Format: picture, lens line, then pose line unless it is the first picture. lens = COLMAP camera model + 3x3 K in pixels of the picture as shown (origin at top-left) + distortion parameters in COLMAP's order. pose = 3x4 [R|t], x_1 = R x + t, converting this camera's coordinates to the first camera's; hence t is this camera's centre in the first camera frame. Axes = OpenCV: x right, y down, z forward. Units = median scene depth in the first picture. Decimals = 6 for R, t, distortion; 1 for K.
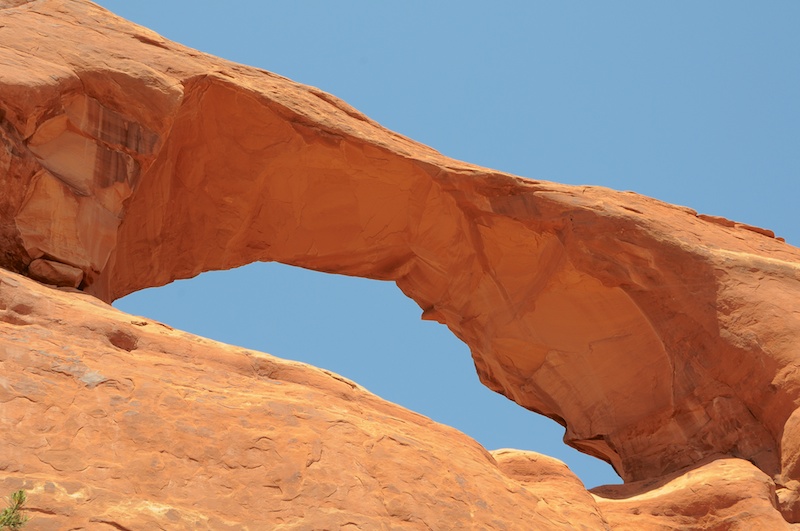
lens RADIAL K [[1175.5, 0, 399.2], [0, 1175.5, 281.4], [0, 0, 1]] dist [0.215224, 0.096732]
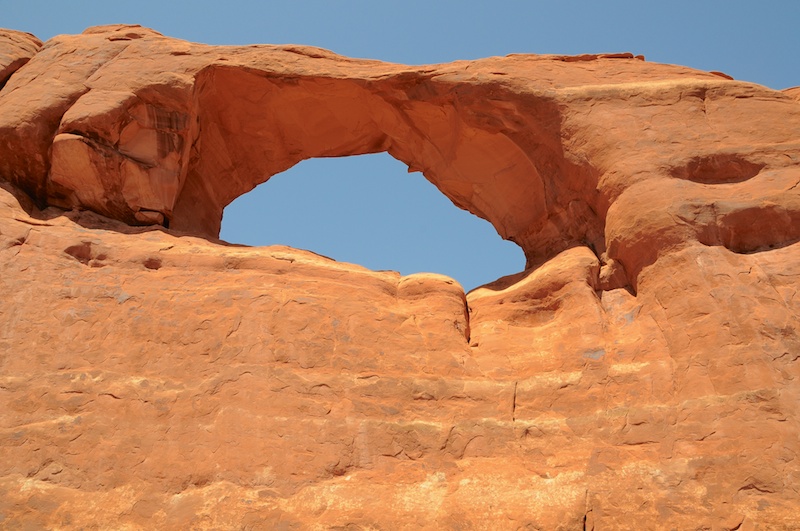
lens RADIAL K [[659.7, 0, 402.4], [0, 659.7, 277.4], [0, 0, 1]] dist [-0.102867, 0.120179]
pose [[0.909401, -0.154180, -0.386288, 0.367952], [0.258032, 0.937557, 0.233250, -0.046850], [0.326204, -0.311793, 0.892399, 0.239863]]
